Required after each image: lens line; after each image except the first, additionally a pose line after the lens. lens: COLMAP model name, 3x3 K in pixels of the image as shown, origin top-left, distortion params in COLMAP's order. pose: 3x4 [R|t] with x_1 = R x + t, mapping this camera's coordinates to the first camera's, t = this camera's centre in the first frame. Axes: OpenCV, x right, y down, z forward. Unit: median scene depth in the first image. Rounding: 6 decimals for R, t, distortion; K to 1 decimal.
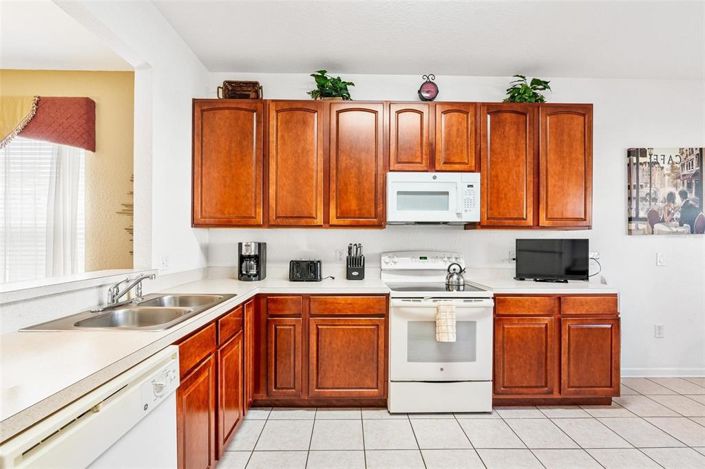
lens RADIAL K [[317.1, 0, 352.6], [0, 317.1, 234.0], [0, 0, 1]] dist [-0.007380, 0.002824]
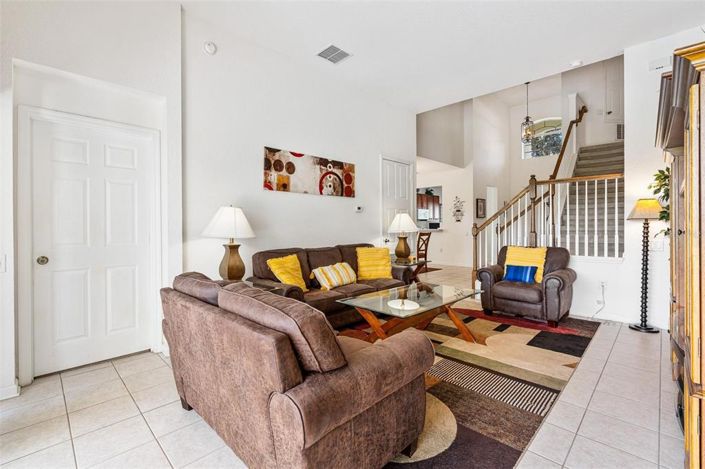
lens RADIAL K [[317.1, 0, 352.3], [0, 317.1, 228.8], [0, 0, 1]] dist [-0.007380, 0.002824]
pose [[0.713738, -0.013356, 0.700285, -3.694819], [0.002979, 0.999867, 0.016034, 0.023528], [-0.700406, -0.009358, 0.713683, -1.607972]]
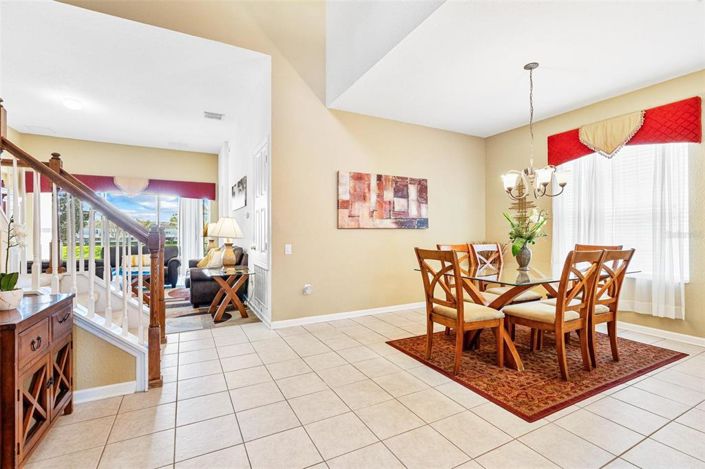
lens RADIAL K [[317.1, 0, 351.8], [0, 317.1, 233.7], [0, 0, 1]] dist [-0.007380, 0.002824]
pose [[0.451927, -0.001185, -0.892054, -0.398226], [0.007405, 0.999970, 0.002423, 0.054358], [0.892024, -0.007700, 0.451922, -0.653357]]
